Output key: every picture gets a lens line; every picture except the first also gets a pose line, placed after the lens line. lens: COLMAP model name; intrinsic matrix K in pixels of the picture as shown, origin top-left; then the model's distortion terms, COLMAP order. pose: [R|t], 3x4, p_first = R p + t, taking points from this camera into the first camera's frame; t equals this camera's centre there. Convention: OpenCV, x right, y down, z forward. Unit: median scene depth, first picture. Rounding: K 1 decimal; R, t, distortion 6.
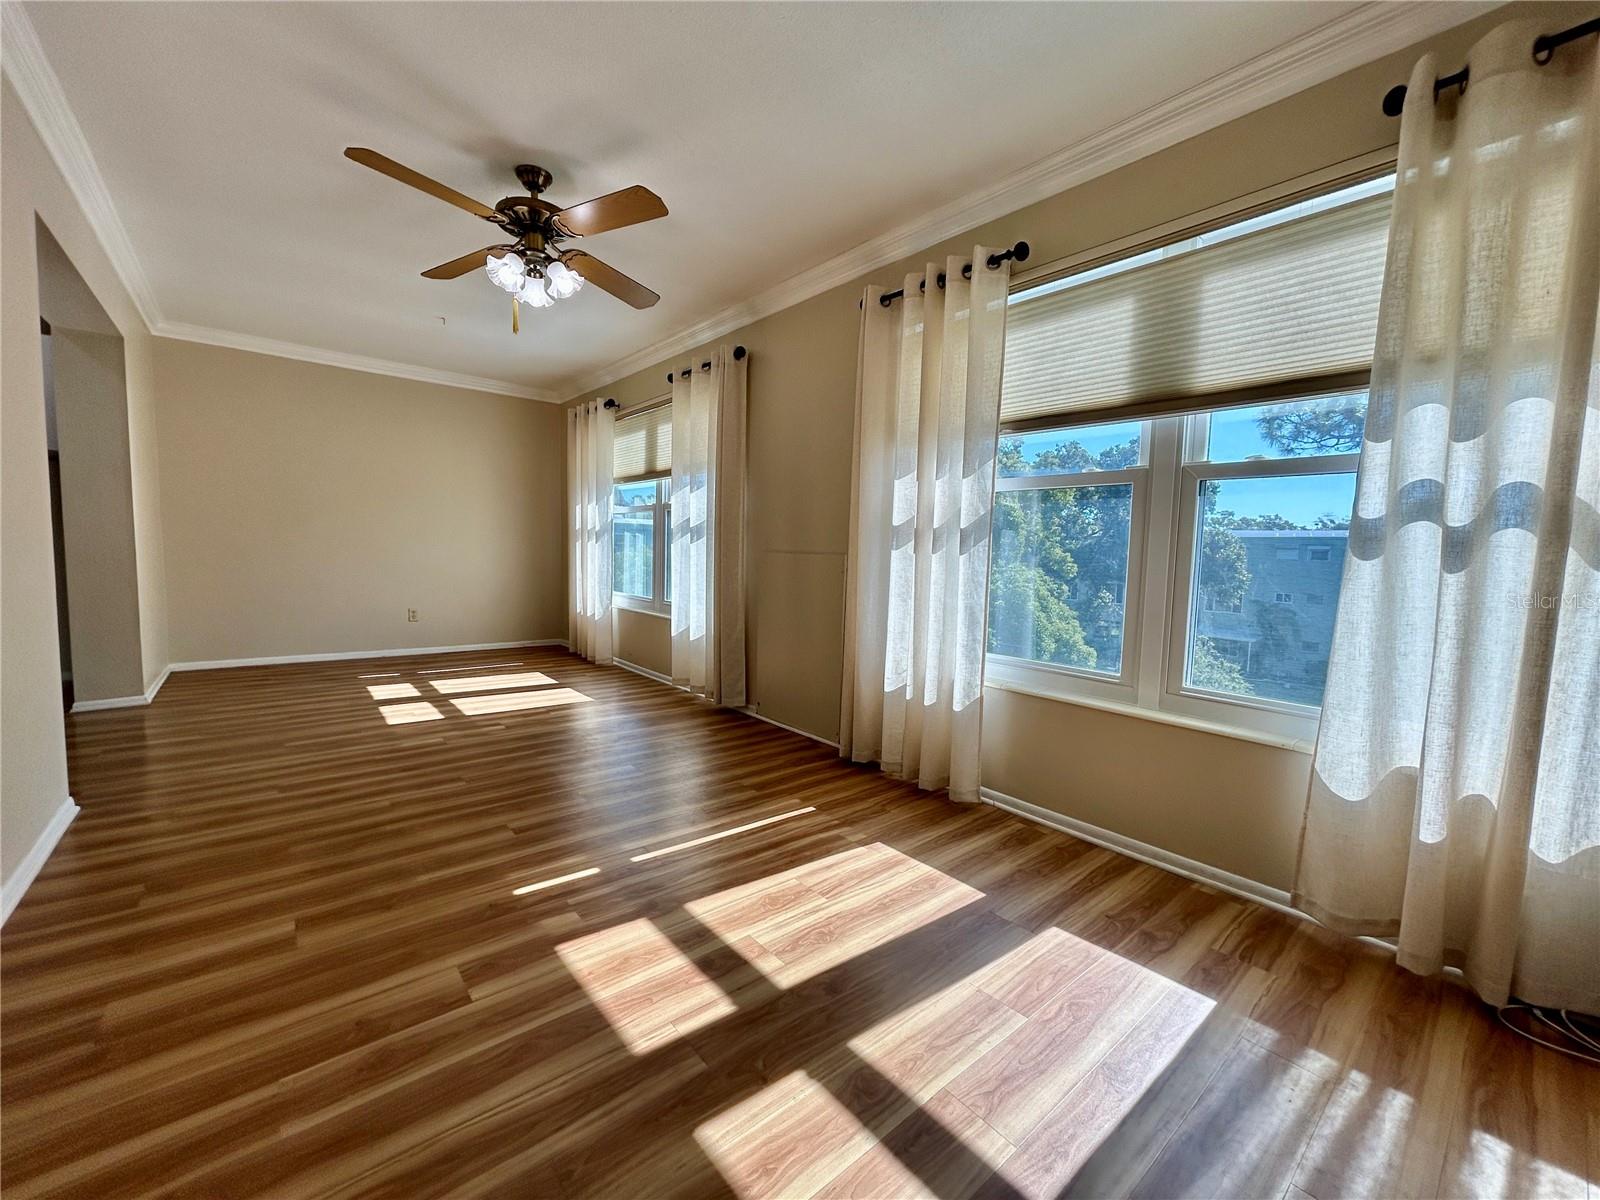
lens RADIAL K [[641.6, 0, 795.5], [0, 641.6, 598.6], [0, 0, 1]] dist [-0.001062, -0.000068]
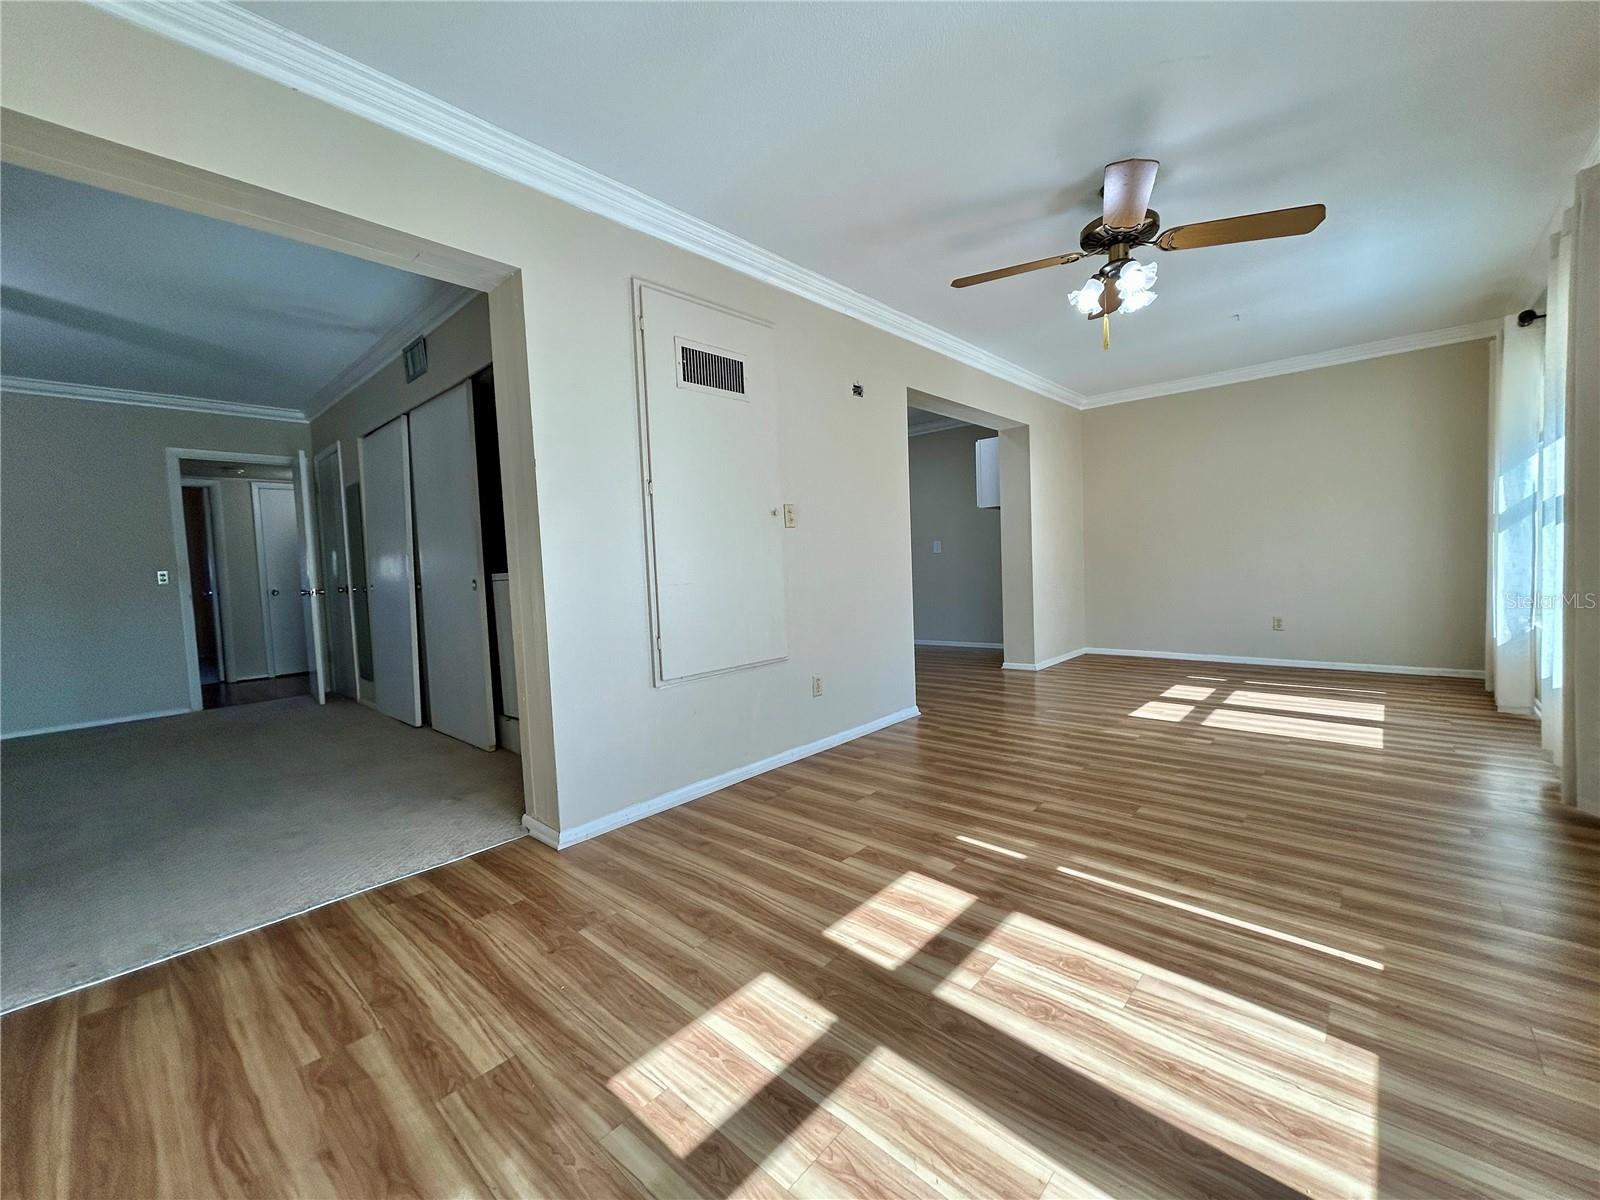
lens RADIAL K [[641.6, 0, 795.5], [0, 641.6, 598.6], [0, 0, 1]] dist [-0.001062, -0.000068]
pose [[0.139884, 0.020901, -0.989947, 0.777636], [-0.033407, 0.999308, 0.016378, -0.011005], [0.989604, 0.030780, 0.140485, 0.530615]]
